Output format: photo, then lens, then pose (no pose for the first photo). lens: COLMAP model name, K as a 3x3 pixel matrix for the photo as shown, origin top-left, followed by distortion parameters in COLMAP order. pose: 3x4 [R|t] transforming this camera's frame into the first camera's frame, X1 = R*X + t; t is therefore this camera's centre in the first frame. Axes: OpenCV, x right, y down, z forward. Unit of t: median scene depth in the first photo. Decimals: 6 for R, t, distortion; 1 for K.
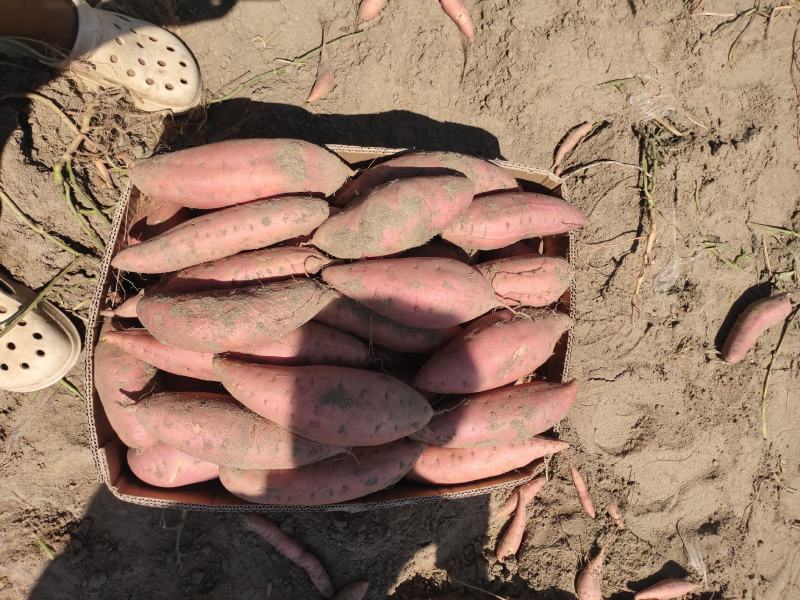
lens RADIAL K [[654.0, 0, 400.0], [0, 654.0, 300.0], [0, 0, 1]] dist [0.006724, -0.057464]
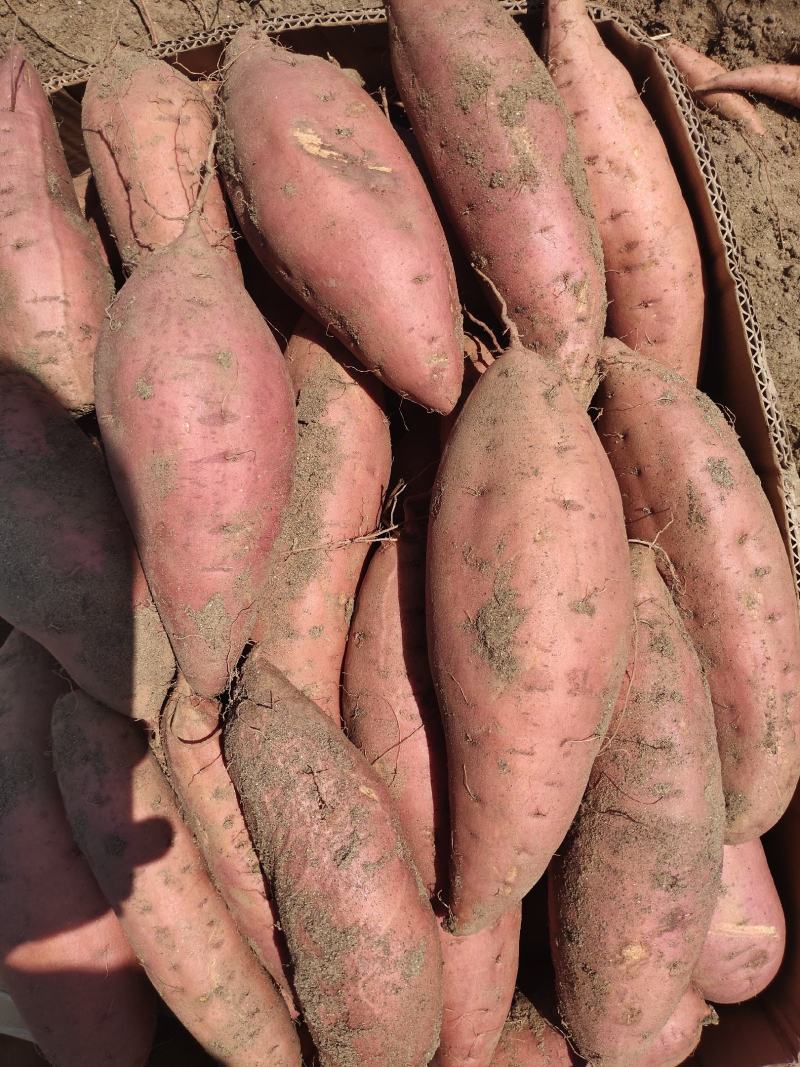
lens RADIAL K [[872.3, 0, 400.0], [0, 872.3, 533.5], [0, 0, 1]] dist [0.006724, -0.057464]
pose [[-0.184925, -0.965161, -0.185114, 0.048487], [0.980452, -0.168309, -0.101910, 0.128864], [0.067203, -0.200341, 0.977419, 0.441931]]
